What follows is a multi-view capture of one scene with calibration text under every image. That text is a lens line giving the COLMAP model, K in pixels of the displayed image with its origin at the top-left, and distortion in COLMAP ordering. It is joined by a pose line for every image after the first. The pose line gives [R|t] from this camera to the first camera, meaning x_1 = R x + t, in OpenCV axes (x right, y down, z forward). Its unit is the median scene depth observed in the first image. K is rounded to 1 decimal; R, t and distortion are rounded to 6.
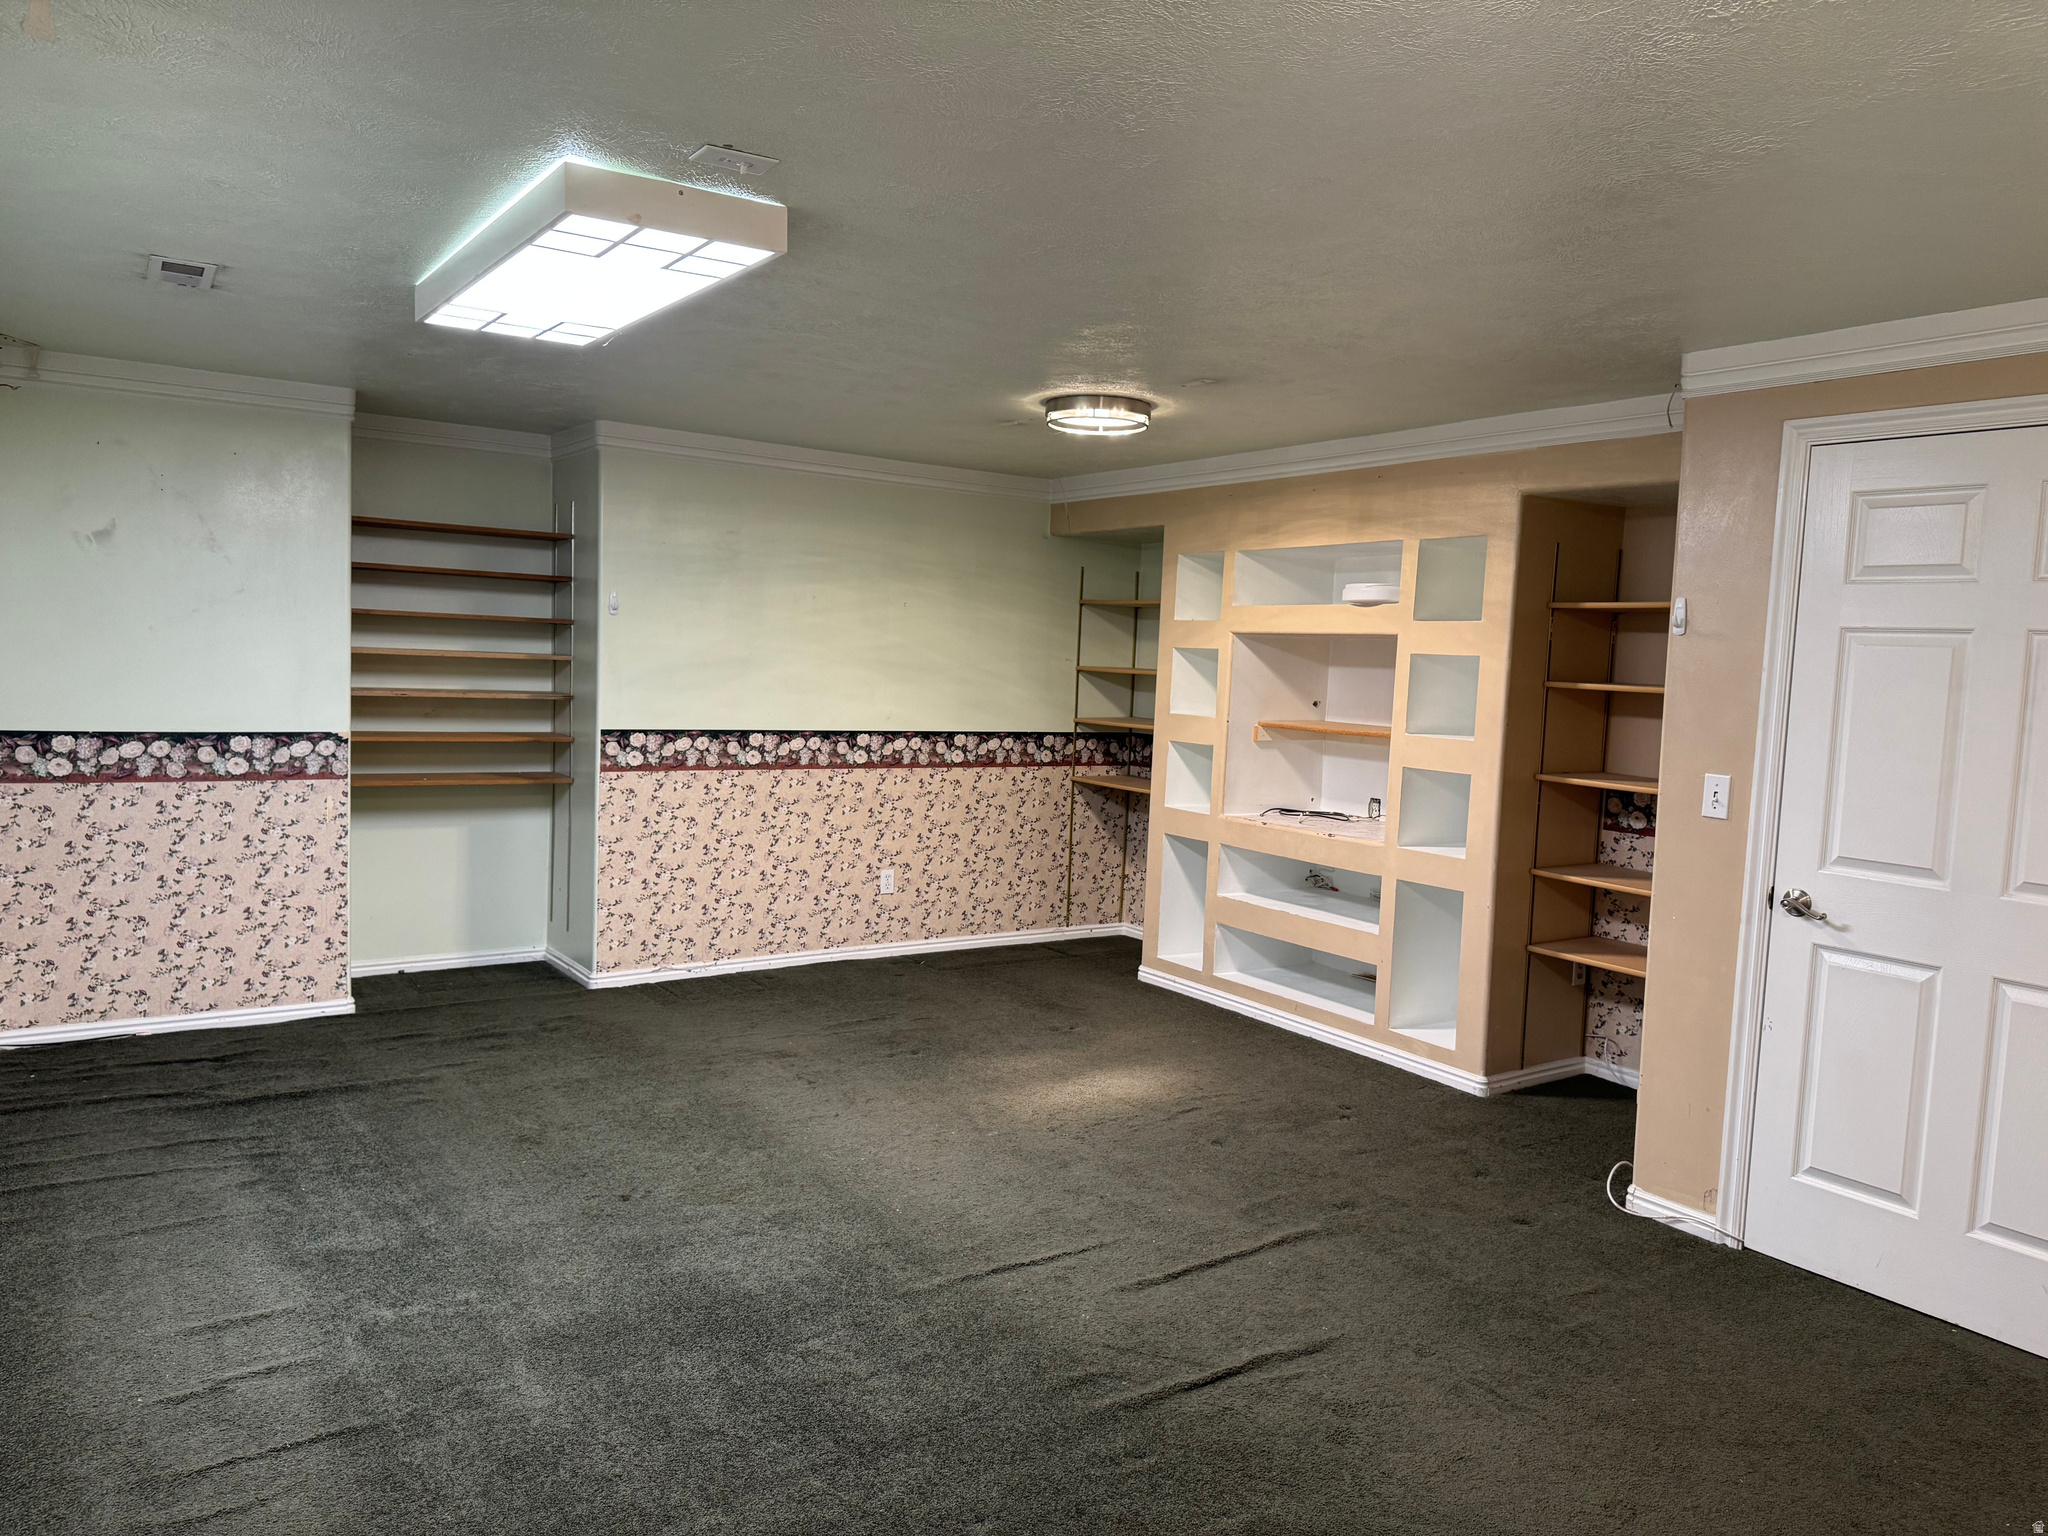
lens RADIAL K [[1452.8, 0, 1026.4], [0, 1452.8, 768.0], [0, 0, 1]] dist [0.077493, -0.084803]
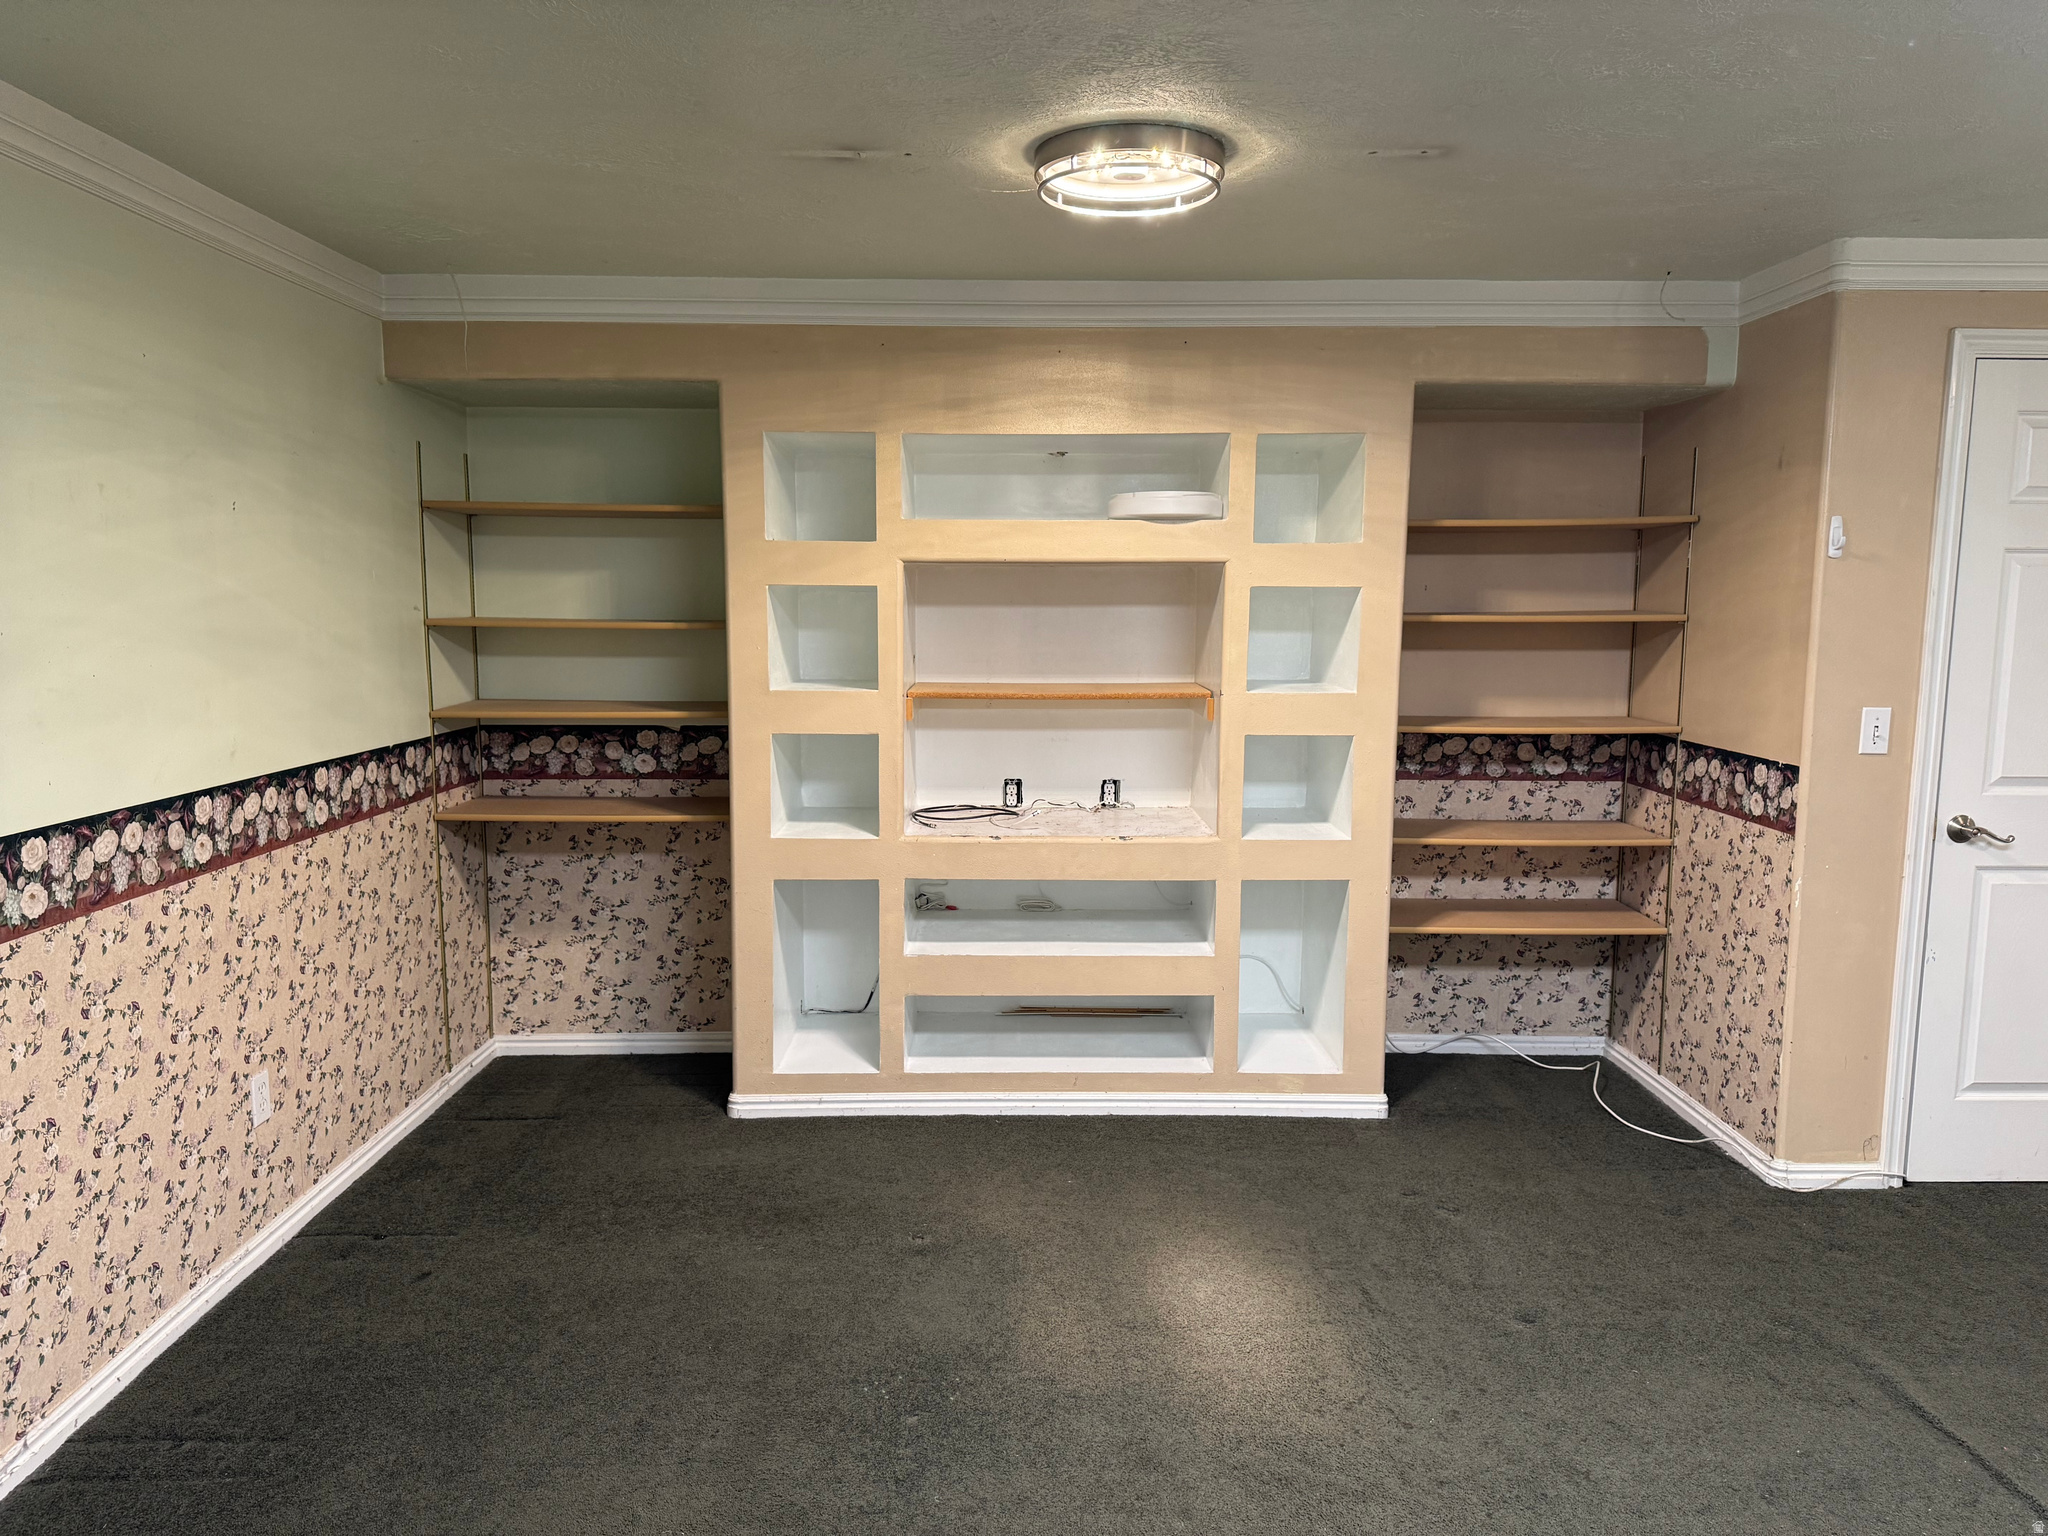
lens RADIAL K [[1421.2, 0, 1031.0], [0, 1421.2, 778.4], [0, 0, 1]] dist [0.085600, -0.117064]
pose [[0.548359, -0.140838, 0.824298, -0.420571], [0.084681, 0.990001, 0.112817, -0.071666], [-0.831944, 0.007938, 0.554803, 0.675622]]
